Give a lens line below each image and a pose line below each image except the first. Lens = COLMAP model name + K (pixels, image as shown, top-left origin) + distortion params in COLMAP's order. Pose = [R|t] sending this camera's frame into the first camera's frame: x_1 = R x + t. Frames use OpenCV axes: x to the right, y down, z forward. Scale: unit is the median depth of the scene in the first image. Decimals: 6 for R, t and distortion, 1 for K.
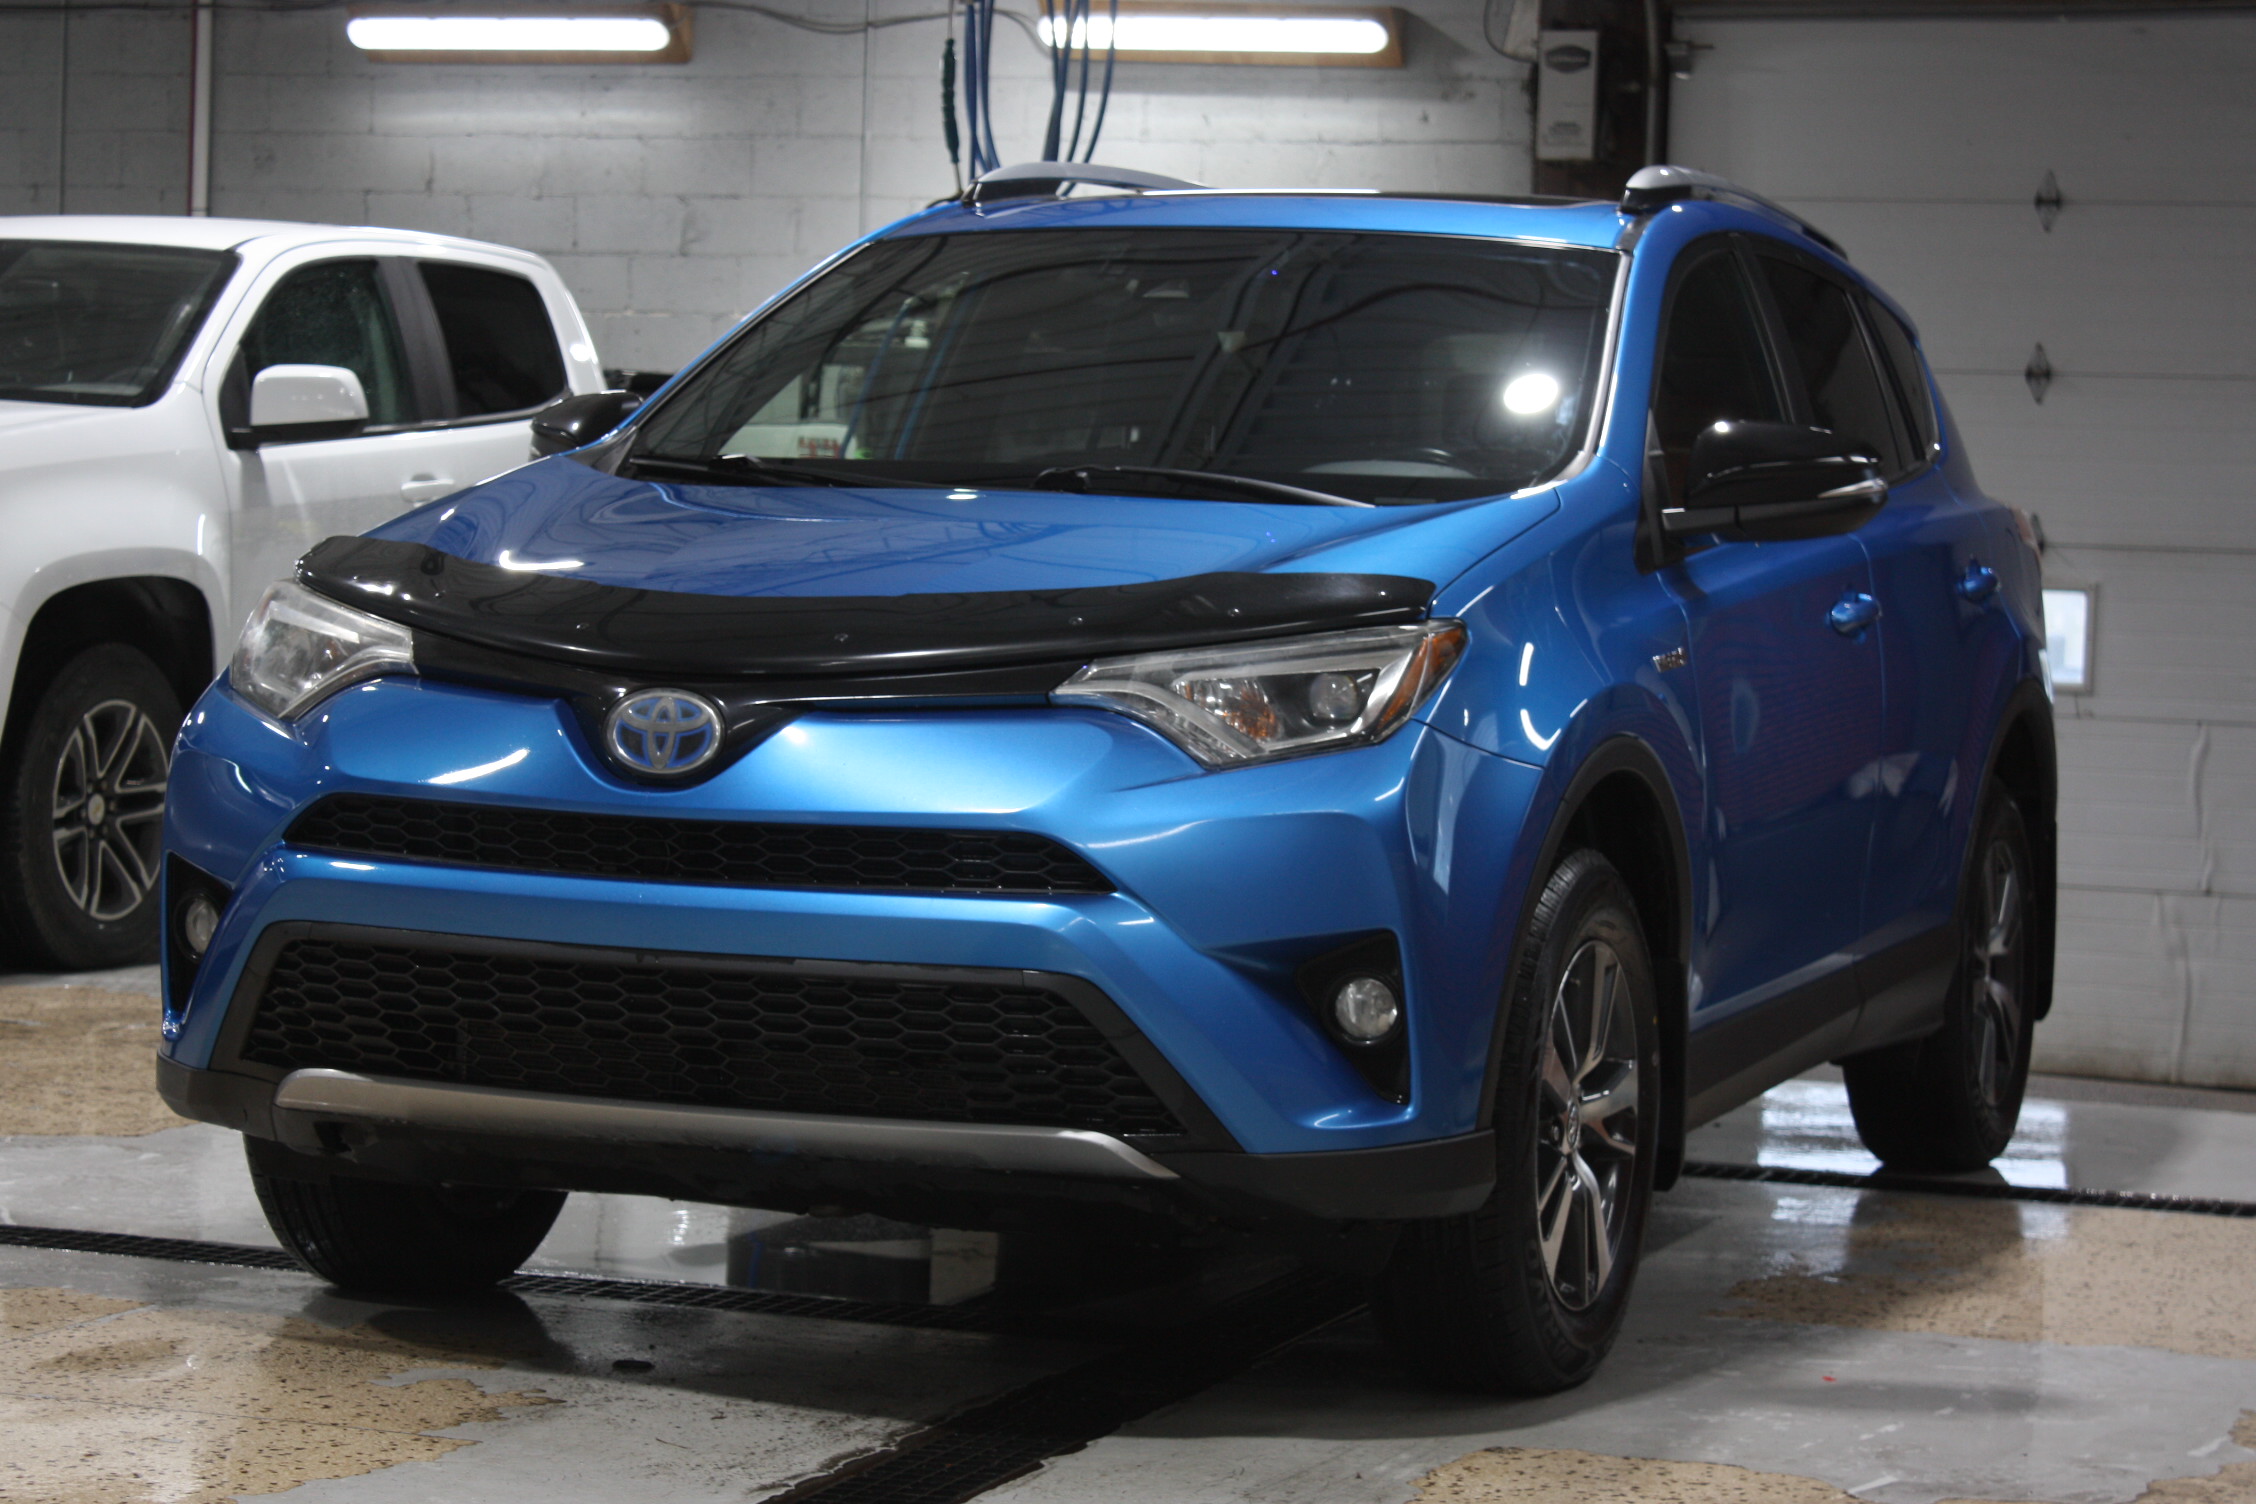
lens RADIAL K [[5104.3, 0, 1127.8], [0, 5104.3, 758.0], [0, 0, 1]] dist [0.168794, 0.000000]
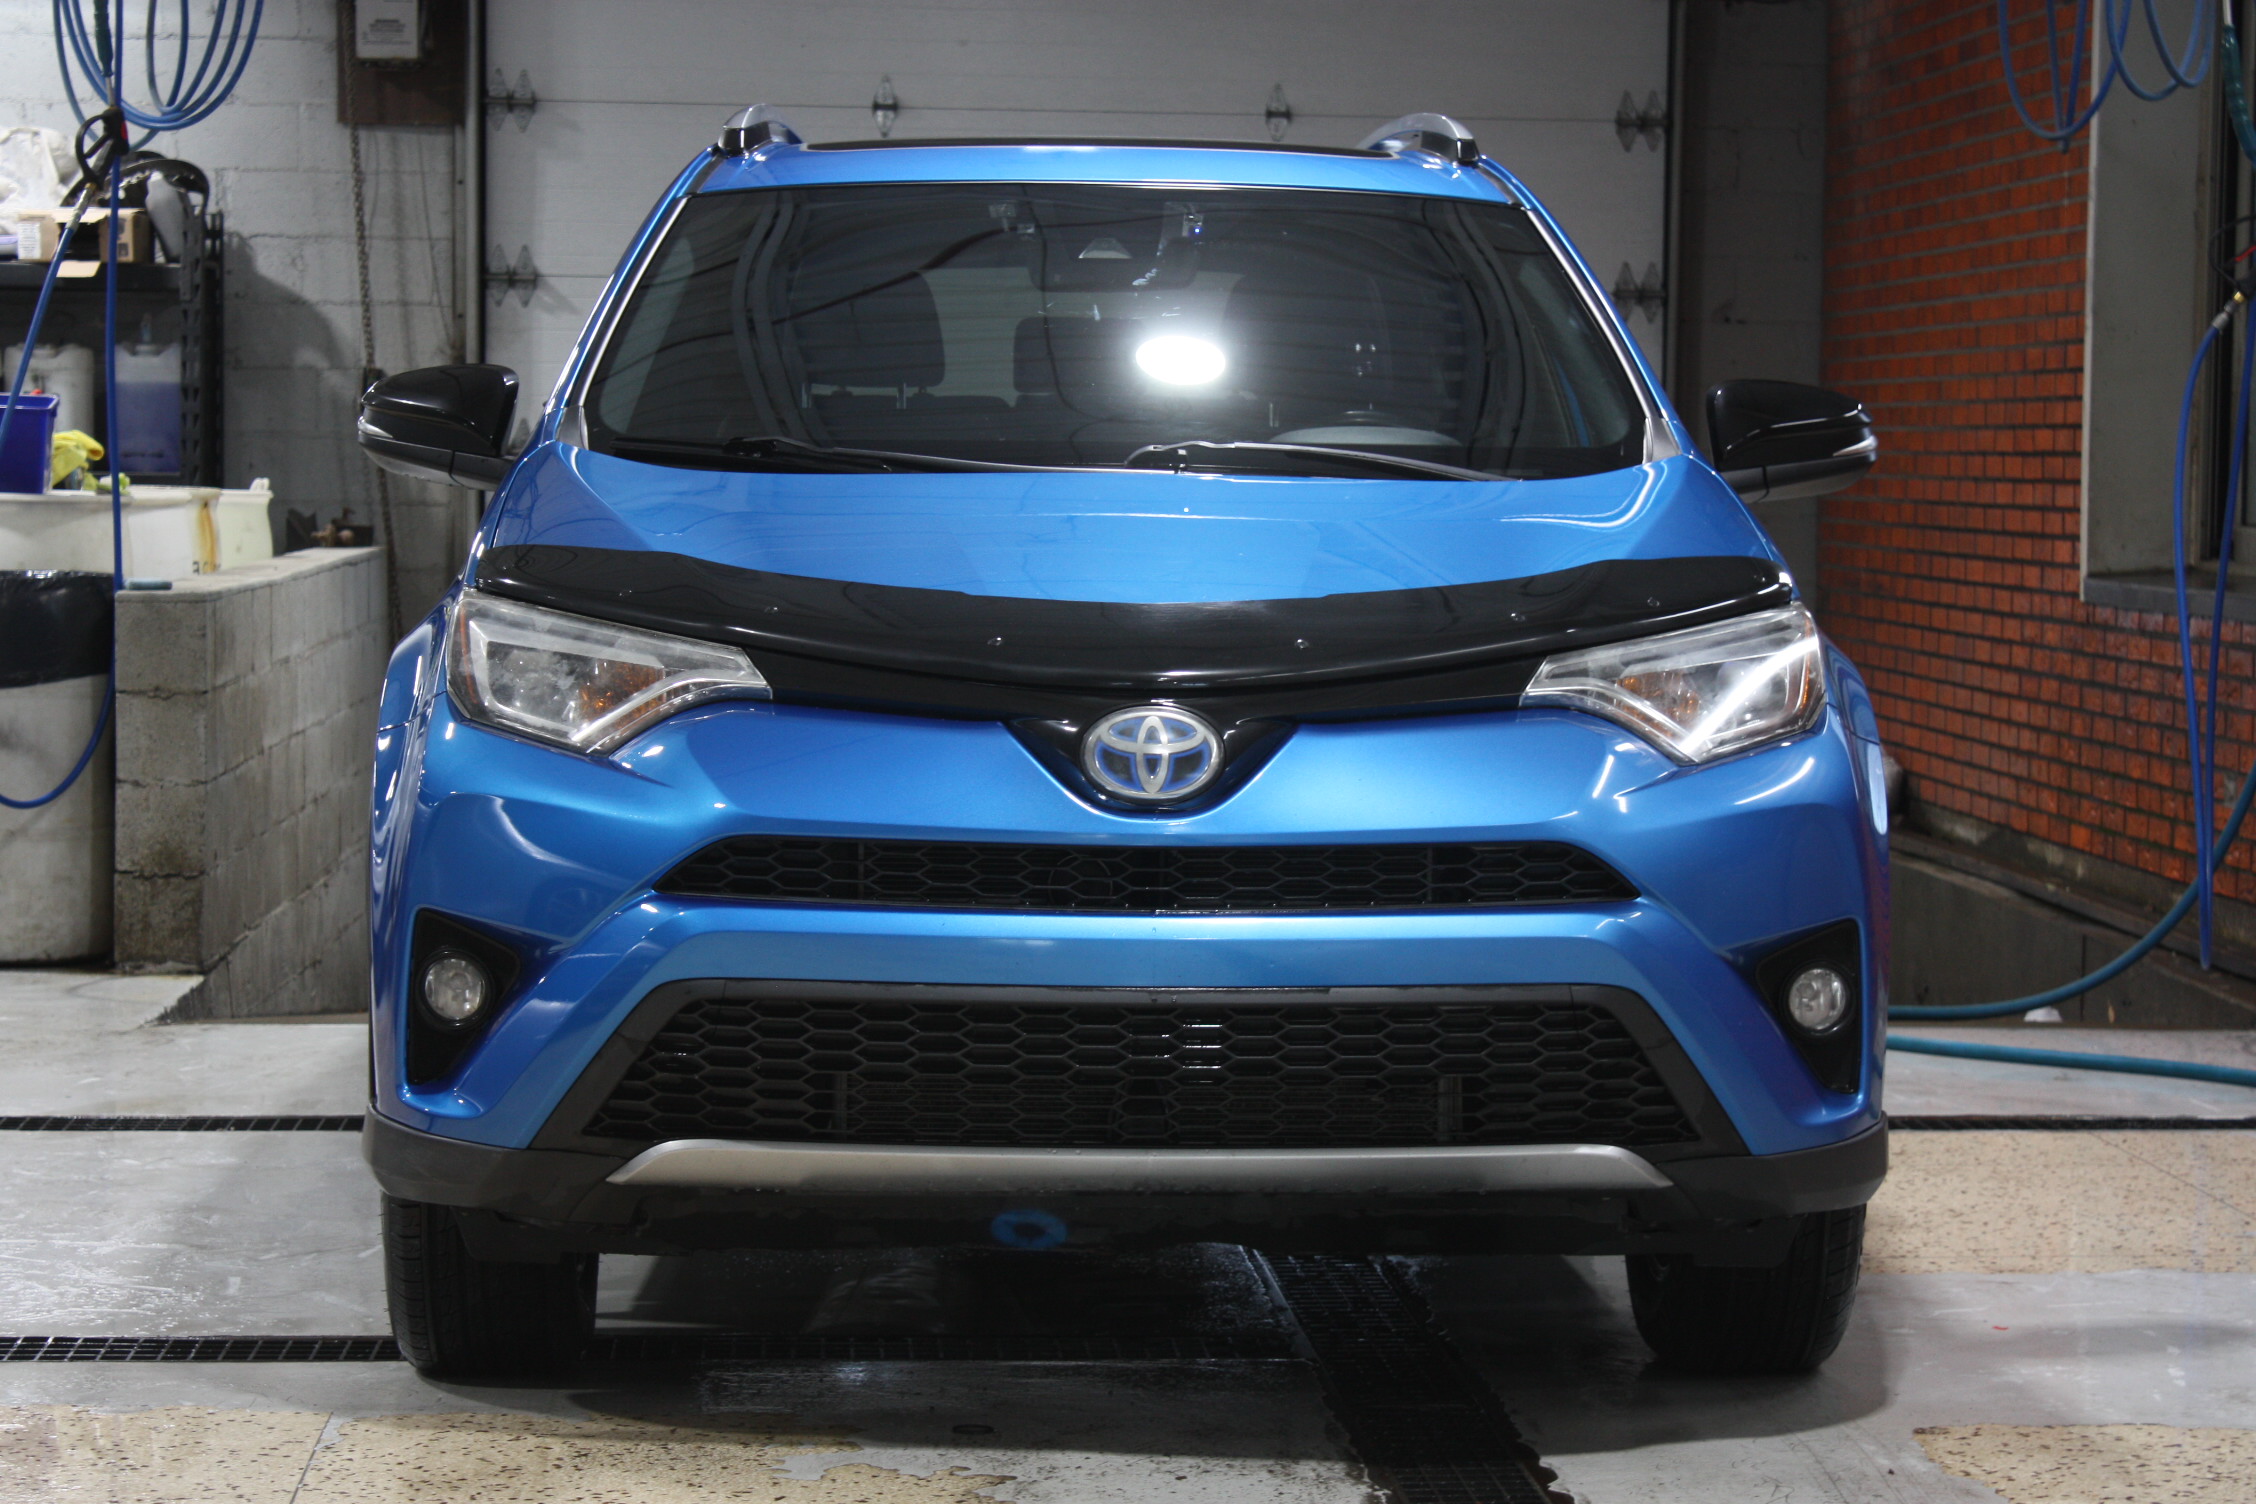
lens RADIAL K [[5378.9, 0, 1128.3], [0, 5378.9, 748.9], [0, 0, 1]] dist [0.070703, 0.000000]
pose [[0.914826, -0.047543, 0.401040, -0.487691], [0.039418, 0.998817, 0.028492, -0.033998], [-0.401920, -0.010257, 0.915617, 0.102394]]
